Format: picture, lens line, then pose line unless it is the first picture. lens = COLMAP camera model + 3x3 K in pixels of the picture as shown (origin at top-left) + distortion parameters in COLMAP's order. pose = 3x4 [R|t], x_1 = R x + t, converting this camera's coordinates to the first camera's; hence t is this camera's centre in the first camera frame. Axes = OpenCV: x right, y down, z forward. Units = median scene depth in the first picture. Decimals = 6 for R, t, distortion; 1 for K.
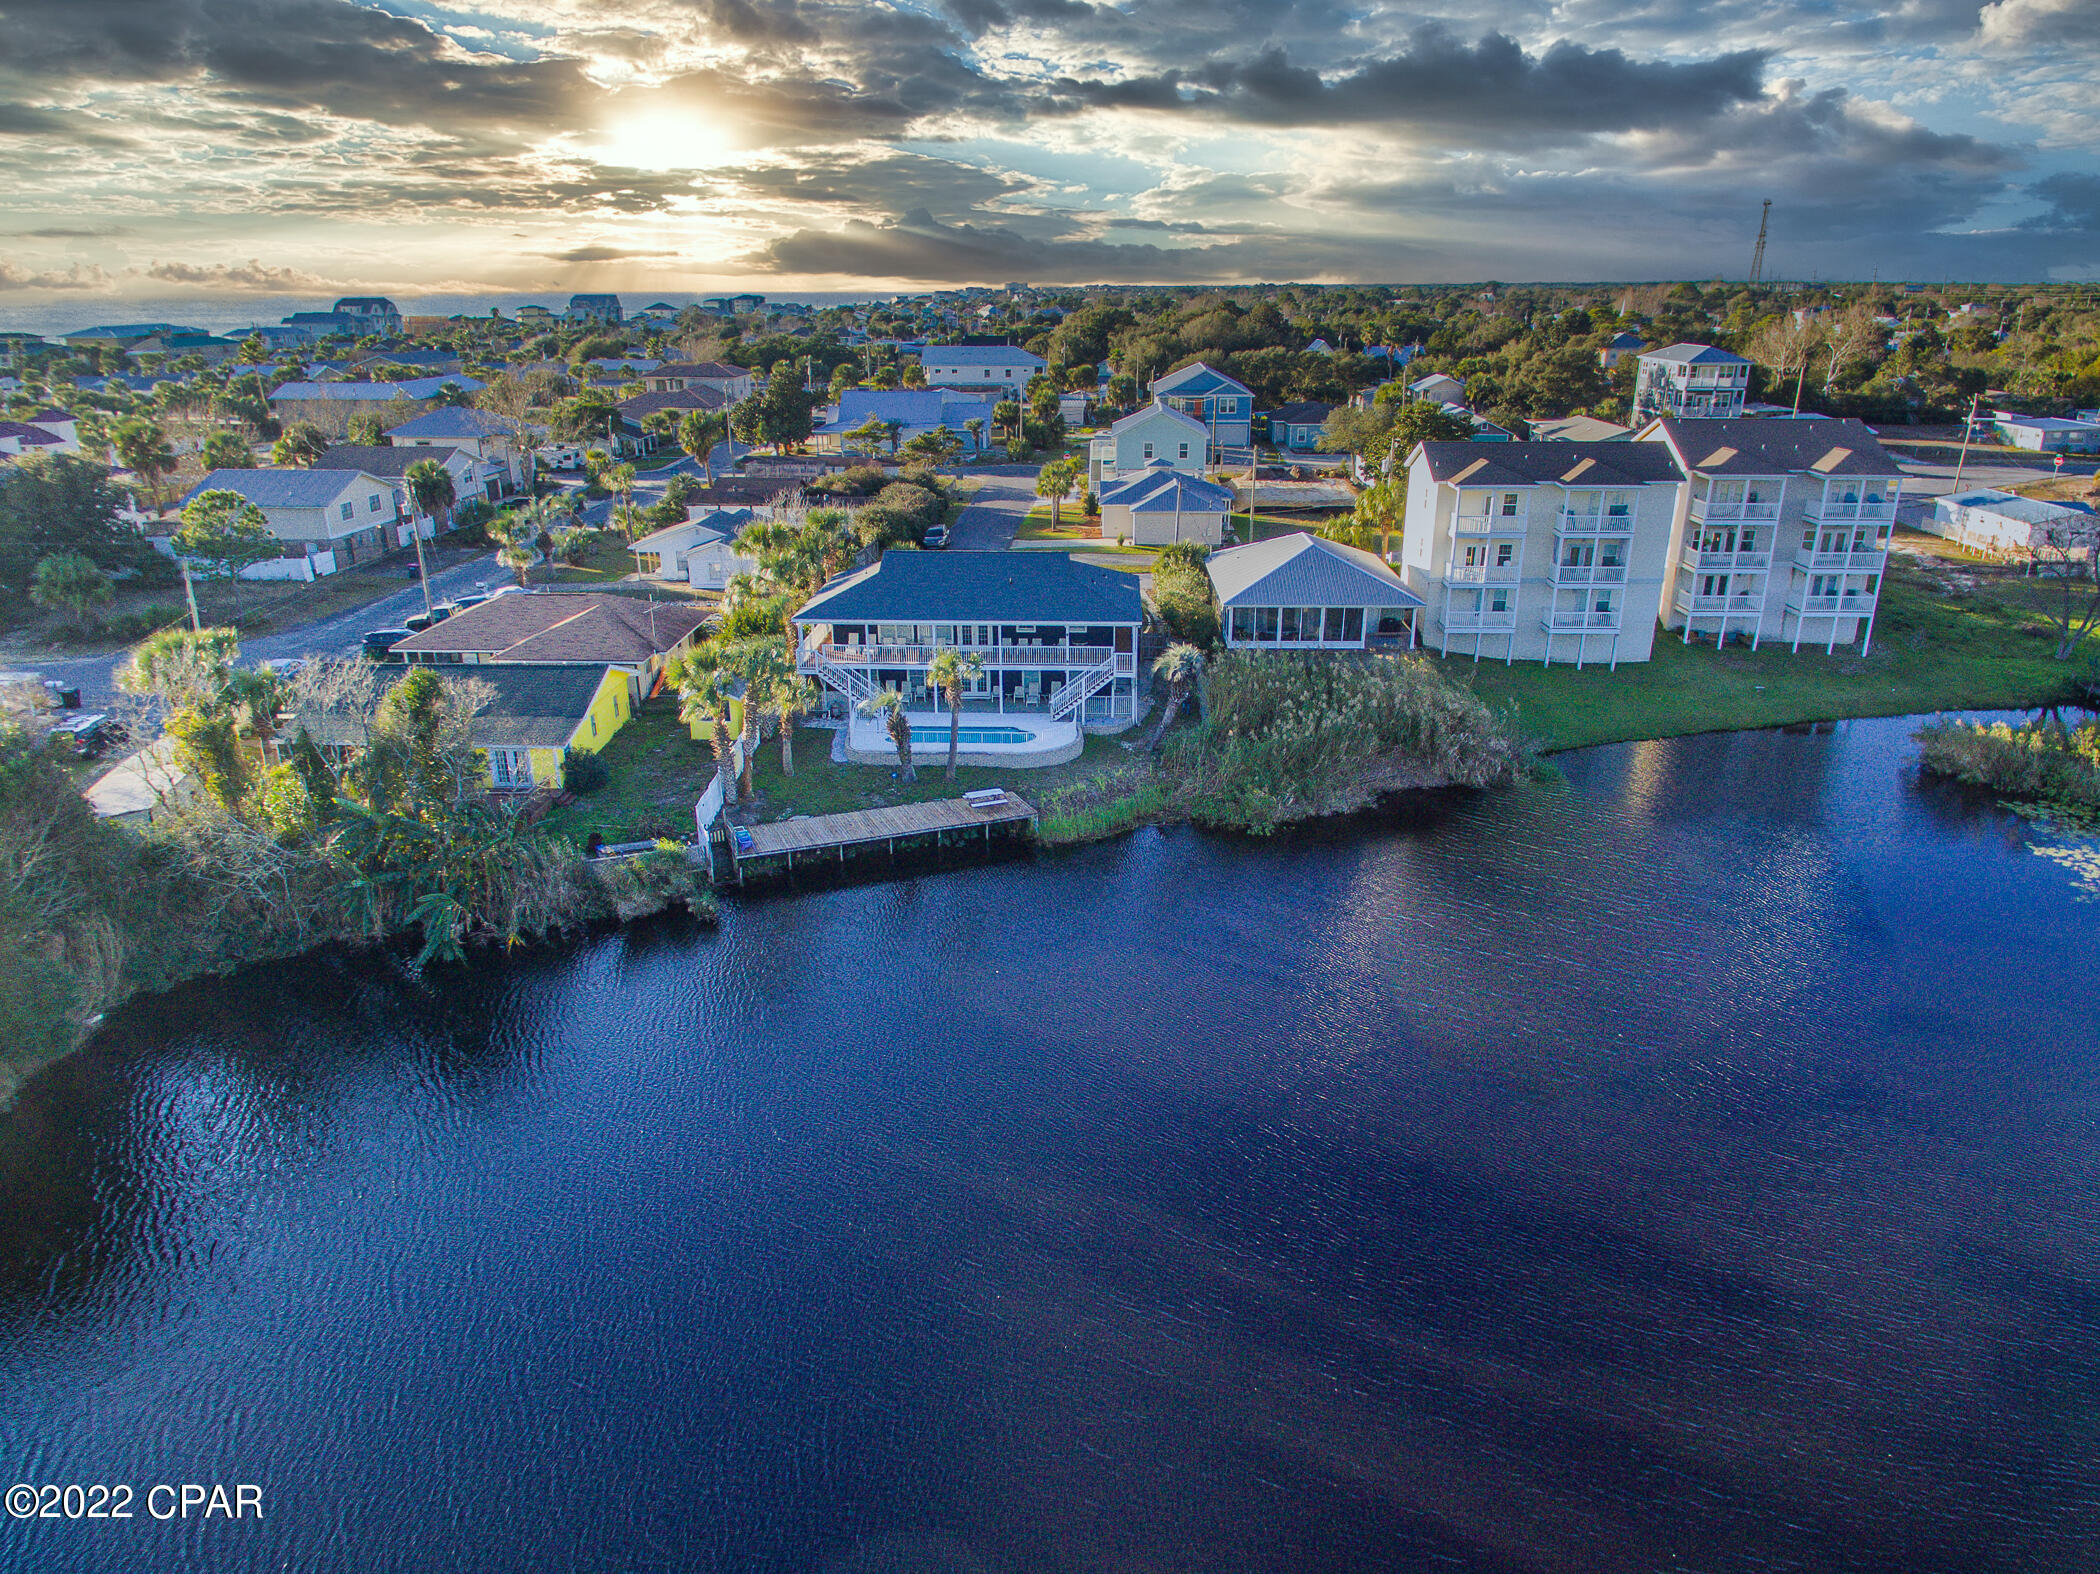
lens RADIAL K [[1353.0, 0, 1050.0], [0, 1353.0, 787.0], [0, 0, 1]] dist [0.033853, -0.046703]
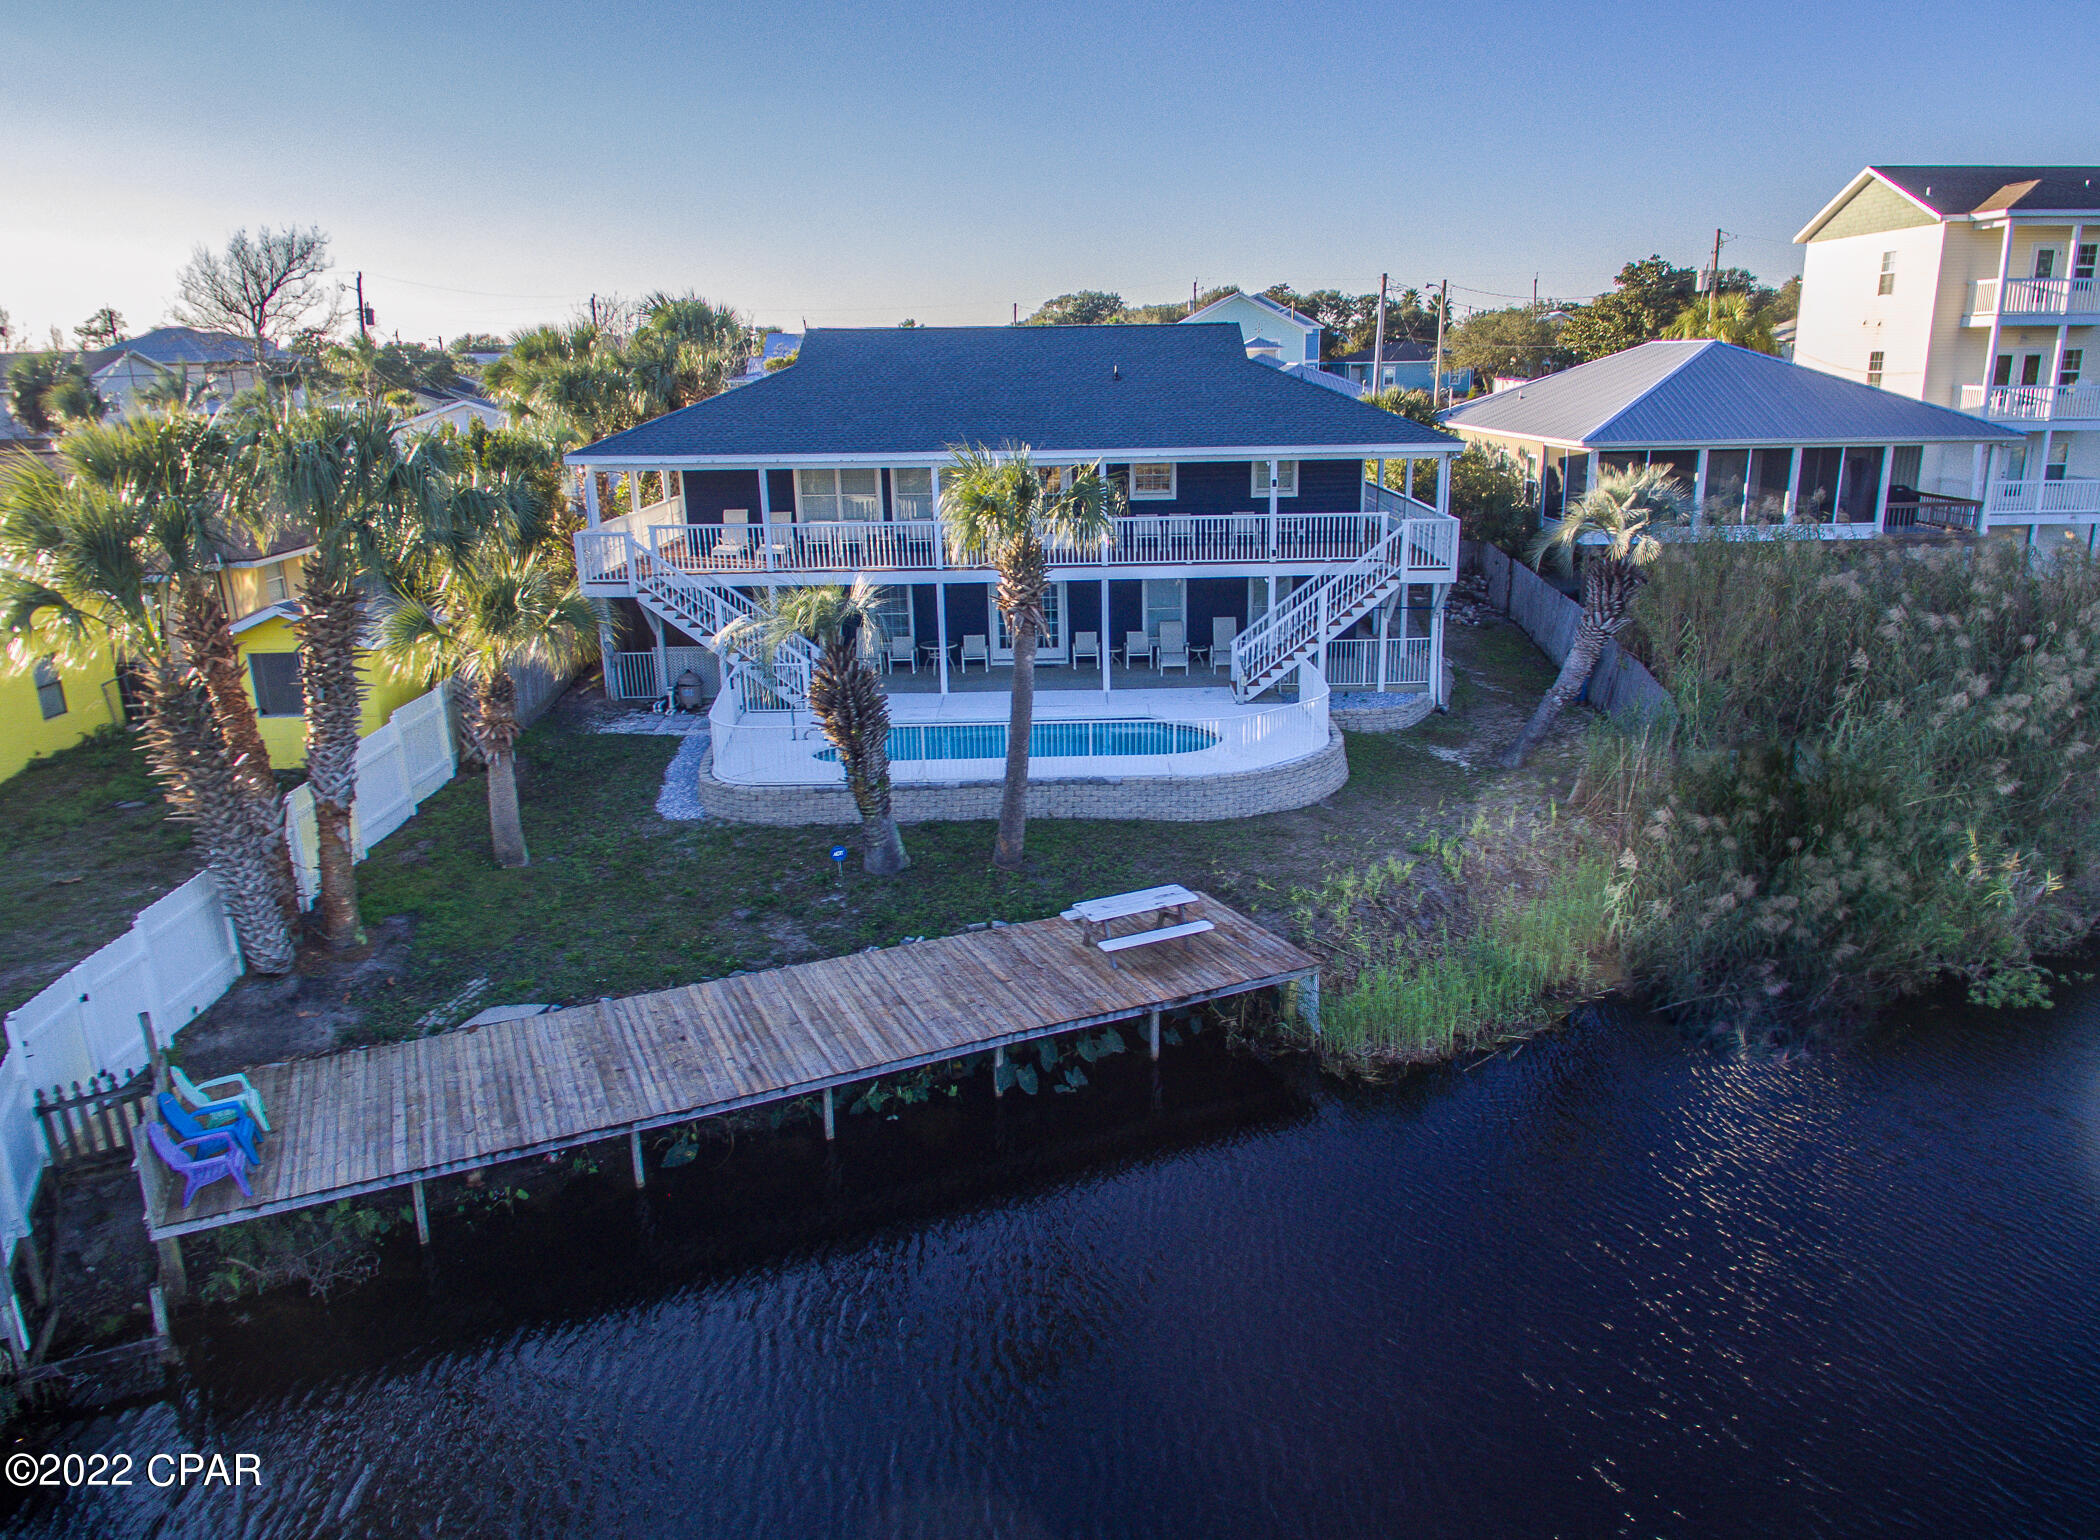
lens RADIAL K [[1384.2, 0, 1091.5], [0, 1384.2, 756.8], [0, 0, 1]] dist [0.044693, -0.052191]
pose [[0.997868, -0.029455, 0.058236, -0.066560], [0.033509, 0.996990, -0.069911, -0.006029], [-0.056001, 0.071714, 0.995852, 0.602823]]
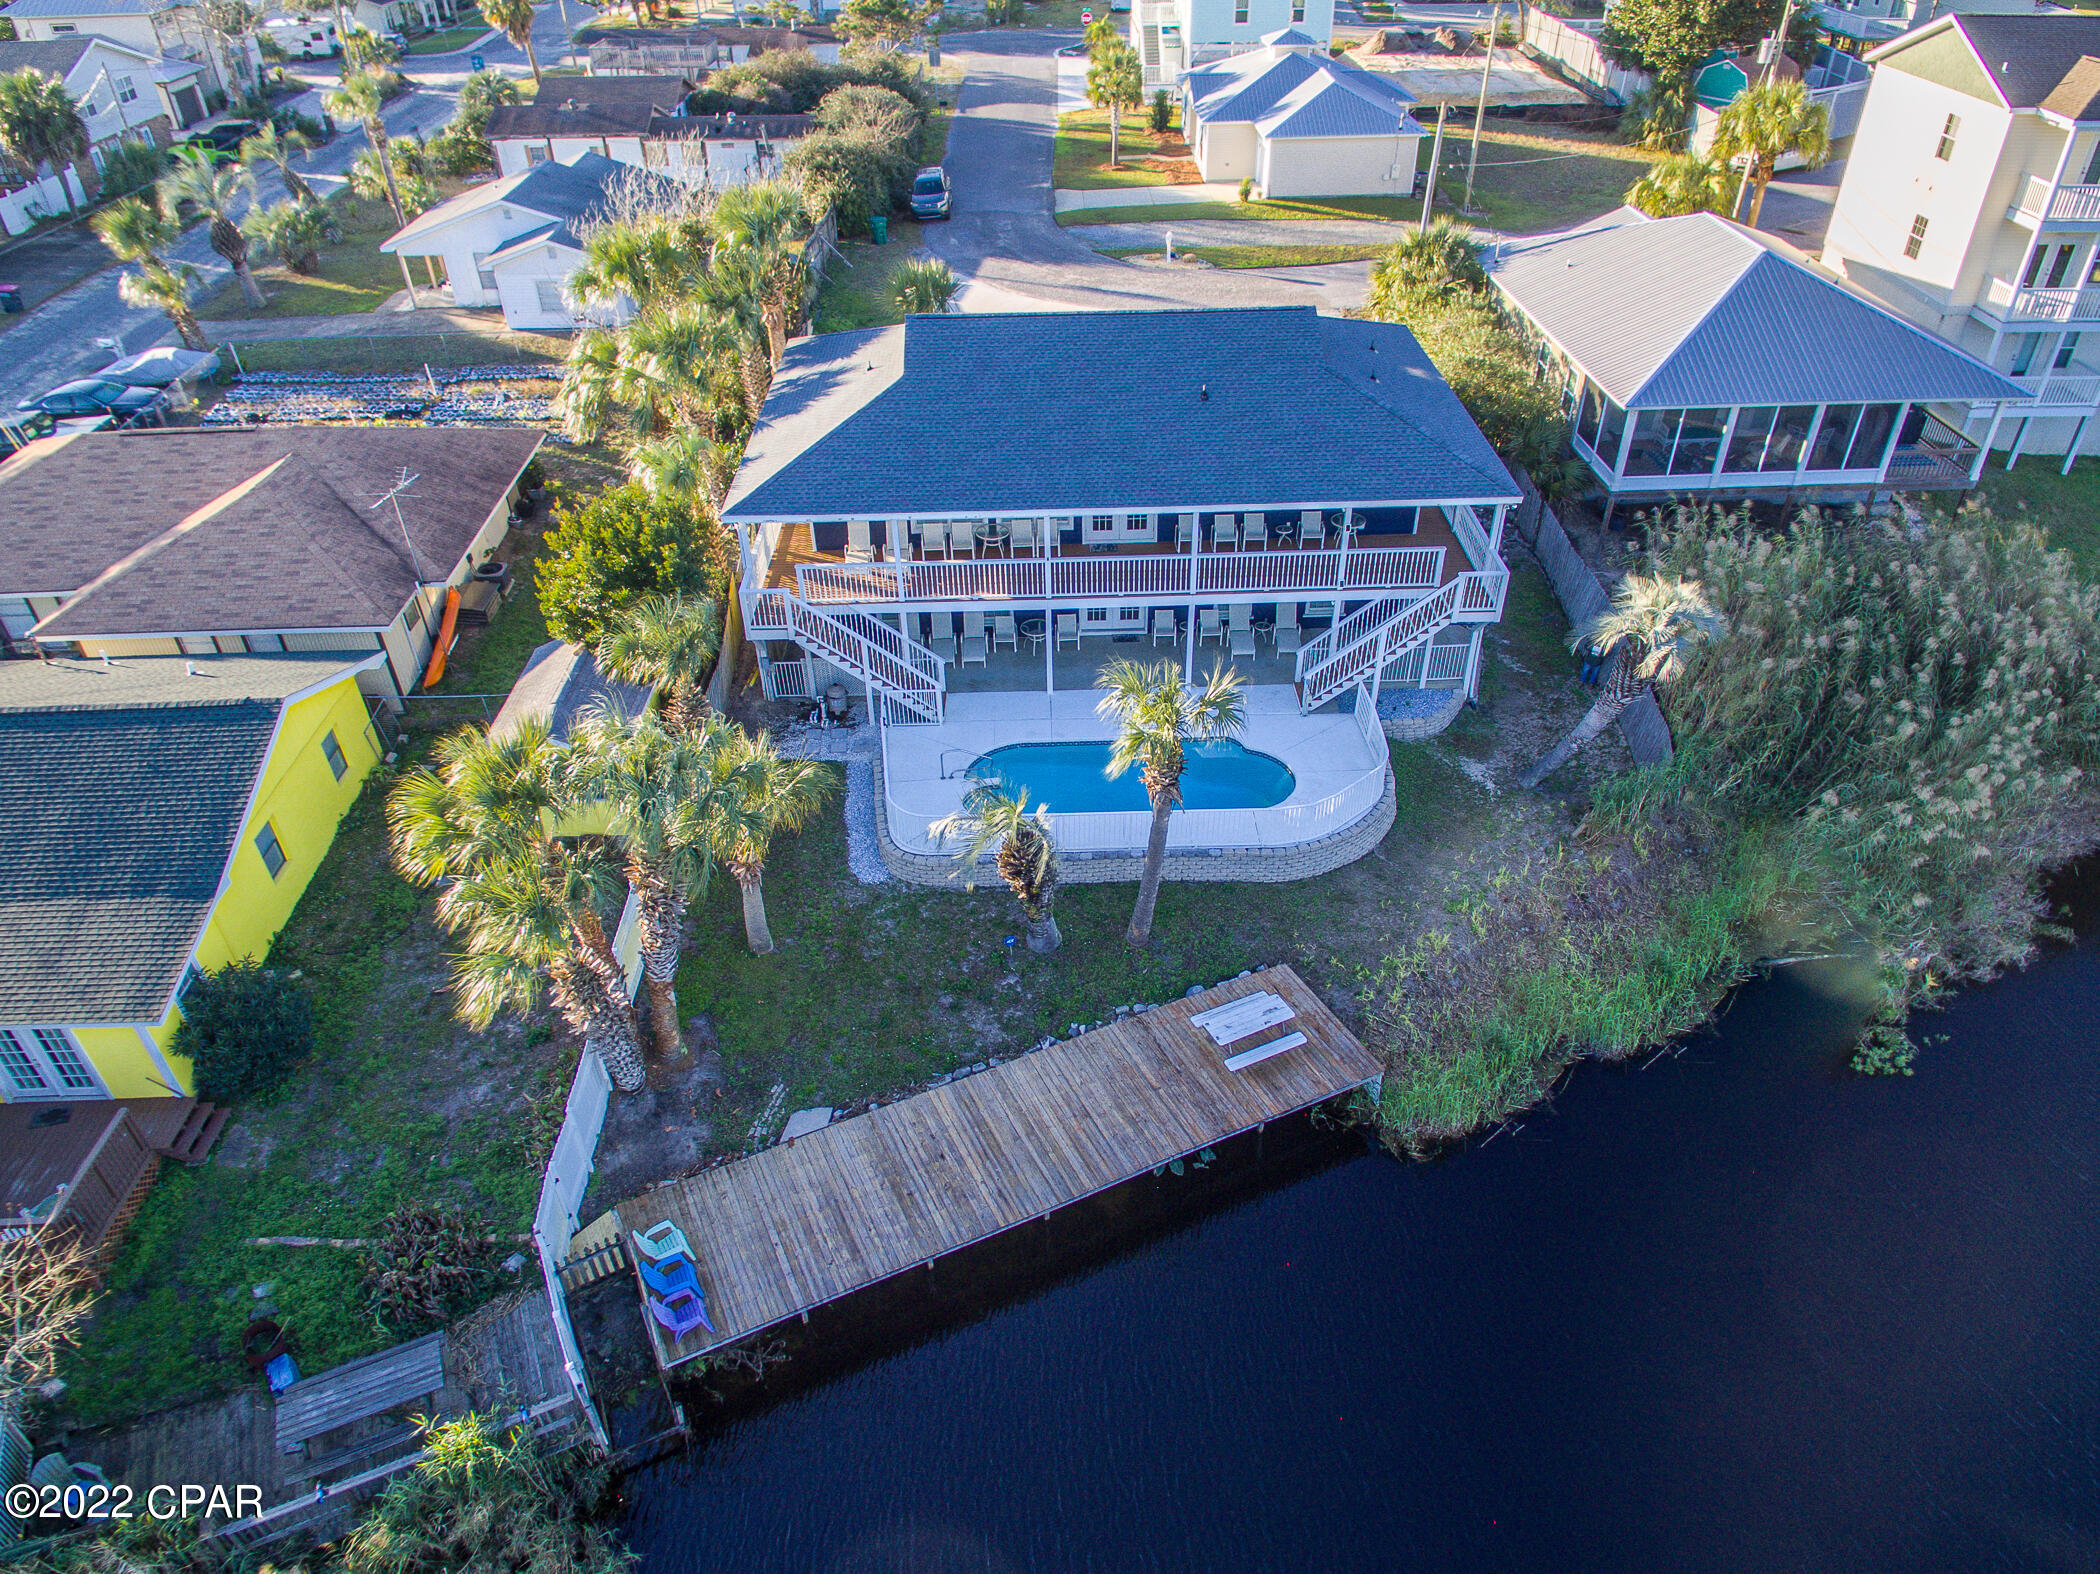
lens RADIAL K [[1353.0, 0, 1050.0], [0, 1353.0, 787.0], [0, 0, 1]] dist [0.033853, -0.046703]
pose [[0.997796, -0.047900, 0.045911, -0.109565], [0.032663, 0.956924, 0.288497, -0.162514], [-0.057752, -0.286361, 0.956380, 0.552599]]
